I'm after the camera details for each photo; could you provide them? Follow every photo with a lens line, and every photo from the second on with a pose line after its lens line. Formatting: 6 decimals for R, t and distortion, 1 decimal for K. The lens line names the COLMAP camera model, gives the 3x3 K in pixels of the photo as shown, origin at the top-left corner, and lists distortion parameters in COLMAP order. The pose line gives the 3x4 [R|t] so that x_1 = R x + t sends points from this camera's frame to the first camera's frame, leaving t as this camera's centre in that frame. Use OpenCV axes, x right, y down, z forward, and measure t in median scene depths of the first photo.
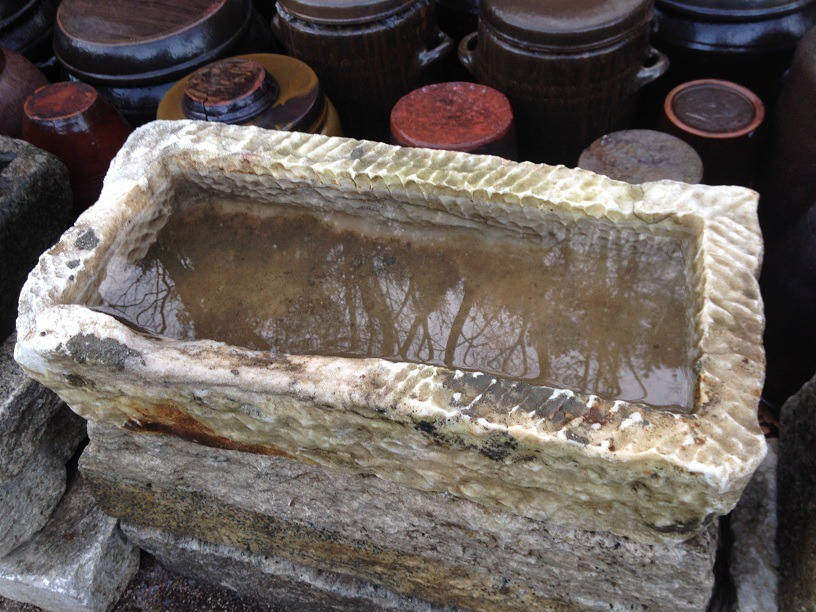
lens RADIAL K [[744.4, 0, 405.9], [0, 744.4, 314.3], [0, 0, 1]] dist [0.076784, 0.000000]
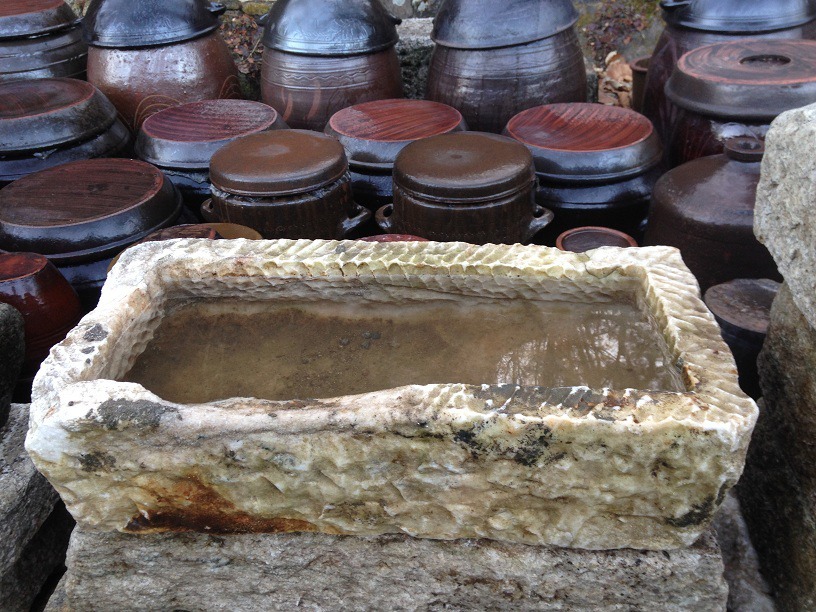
lens RADIAL K [[744.4, 0, 405.4], [0, 744.4, 321.7], [0, 0, 1]] dist [0.076784, 0.000000]
pose [[0.978561, -0.075422, 0.191649, -0.211677], [0.130603, 0.946755, -0.294276, 0.253862], [-0.159249, 0.312997, 0.936308, -0.038461]]
